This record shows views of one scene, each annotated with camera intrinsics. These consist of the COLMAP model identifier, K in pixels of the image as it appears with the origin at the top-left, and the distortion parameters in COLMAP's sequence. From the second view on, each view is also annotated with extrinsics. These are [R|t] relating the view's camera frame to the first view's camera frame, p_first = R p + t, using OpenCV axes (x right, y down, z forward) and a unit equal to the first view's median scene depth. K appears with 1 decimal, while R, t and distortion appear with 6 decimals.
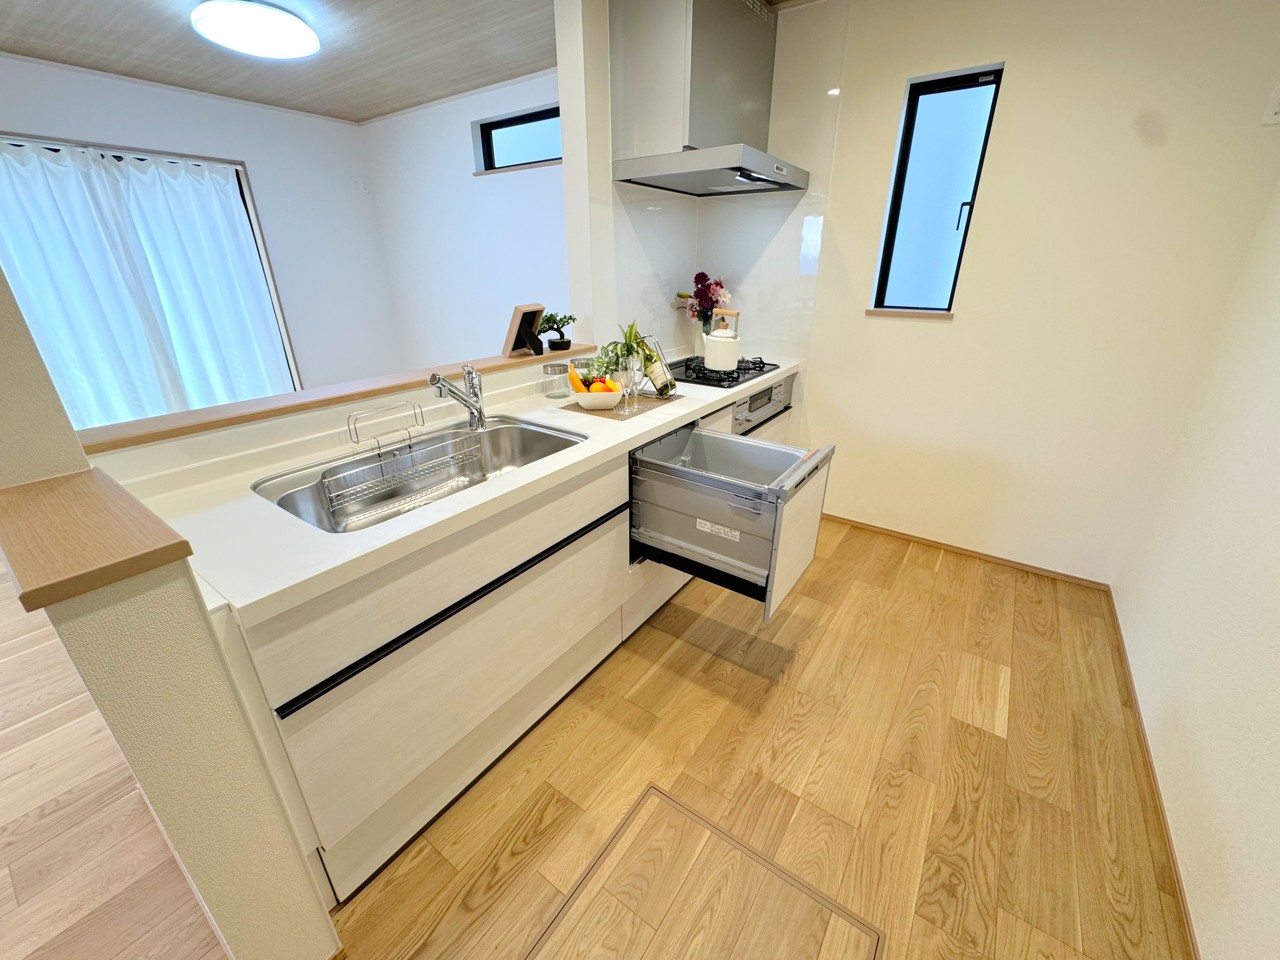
lens RADIAL K [[512.3, 0, 640.0], [0, 512.3, 480.0], [0, 0, 1]] dist [-0.000302, 0.000079]
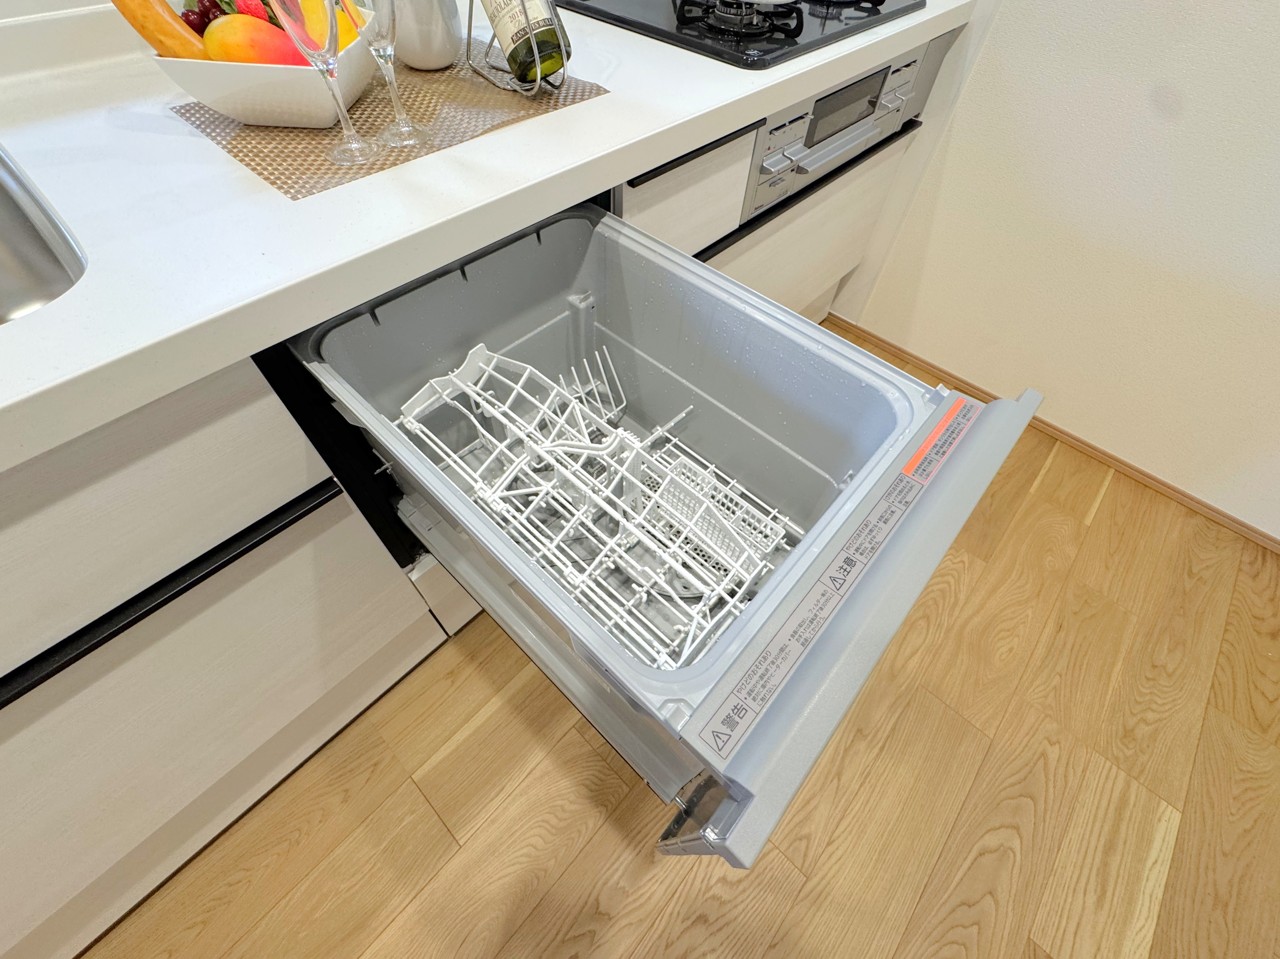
lens RADIAL K [[531.4, 0, 644.7], [0, 531.4, 459.5], [0, 0, 1]] dist [0.000368, 0.000244]
pose [[0.990847, 0.128583, -0.041091, 0.148054], [-0.091641, 0.864251, 0.494644, -0.122692], [0.099115, -0.486351, 0.868124, 0.556189]]
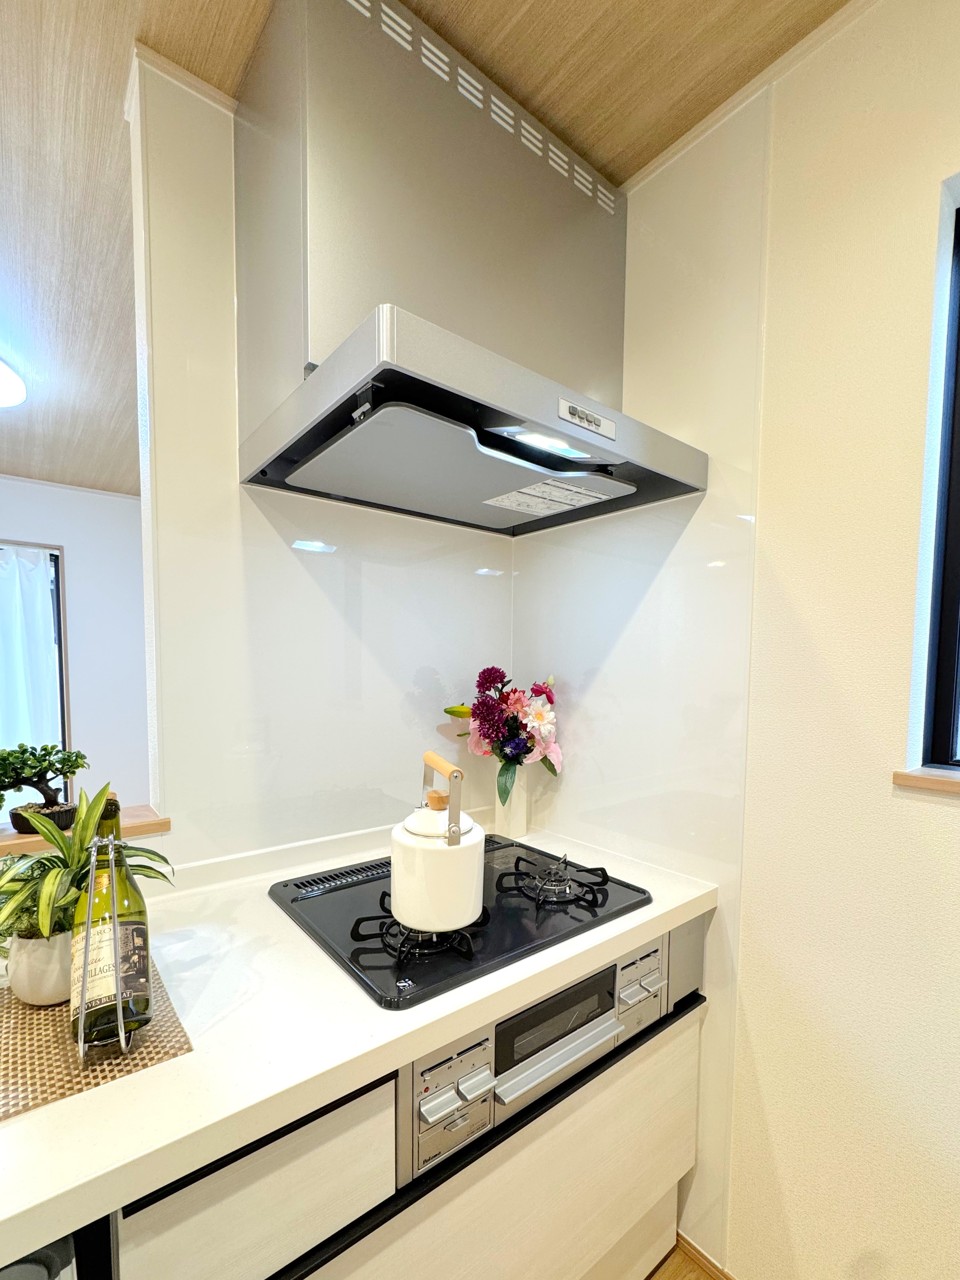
lens RADIAL K [[561.3, 0, 483.2], [0, 561.3, 704.9], [0, 0, 1]] dist [-0.004072, -0.000487]
pose [[0.961922, 0.032116, -0.271429, 0.309133], [-0.118538, 0.943839, -0.308411, -0.253316], [0.246280, 0.328843, 0.911706, 0.644120]]
